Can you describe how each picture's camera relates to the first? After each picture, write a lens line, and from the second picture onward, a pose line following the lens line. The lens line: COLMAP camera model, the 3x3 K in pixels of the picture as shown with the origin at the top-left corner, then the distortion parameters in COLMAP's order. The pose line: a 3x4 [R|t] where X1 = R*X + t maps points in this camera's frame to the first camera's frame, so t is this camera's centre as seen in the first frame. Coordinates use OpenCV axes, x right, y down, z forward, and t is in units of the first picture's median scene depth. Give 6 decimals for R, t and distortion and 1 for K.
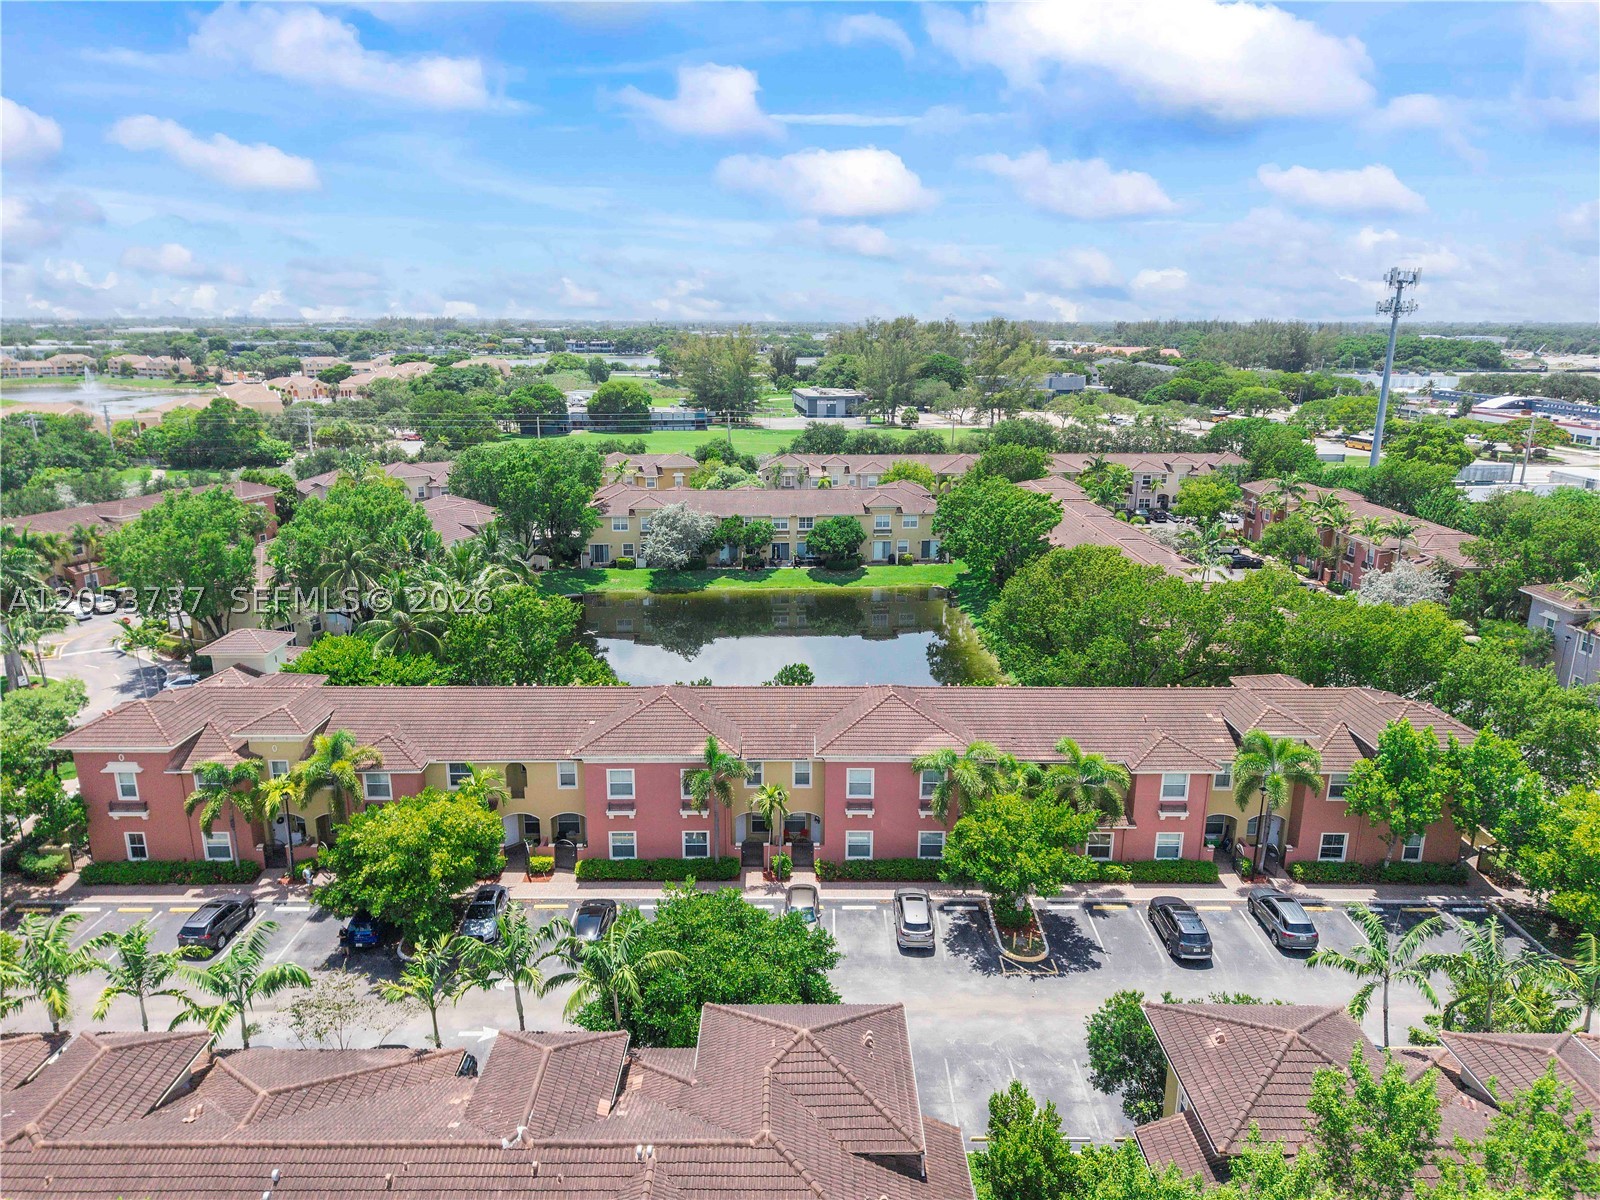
lens RADIAL K [[1105.0, 0, 800.0], [0, 1105.0, 600.0], [0, 0, 1]] dist [0.030999, -0.001892]
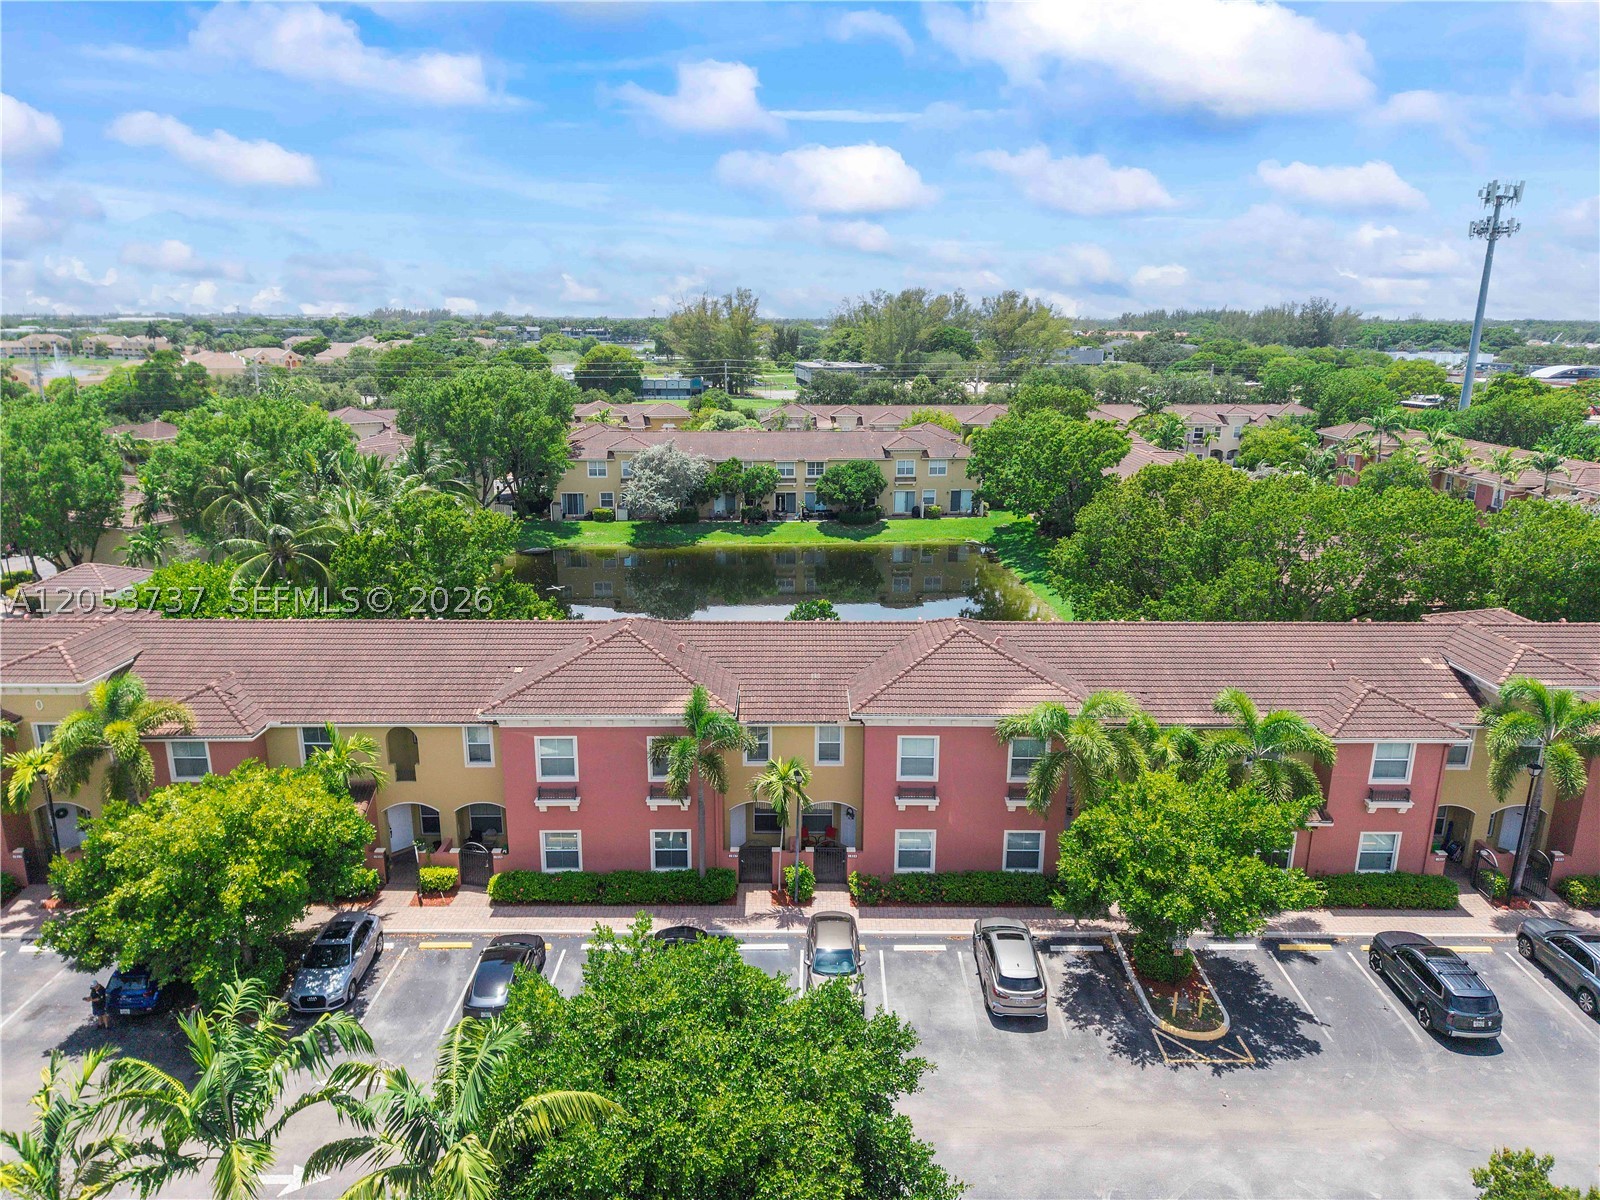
lens RADIAL K [[1112.9, 0, 800.0], [0, 1112.9, 600.0], [0, 0, 1]] dist [-0.003888, 0.039304]
pose [[0.999999, 0.000893, 0.000853, -0.016870], [-0.000895, 0.999998, 0.001743, 0.068950], [-0.000851, -0.001744, 0.999998, 0.329563]]
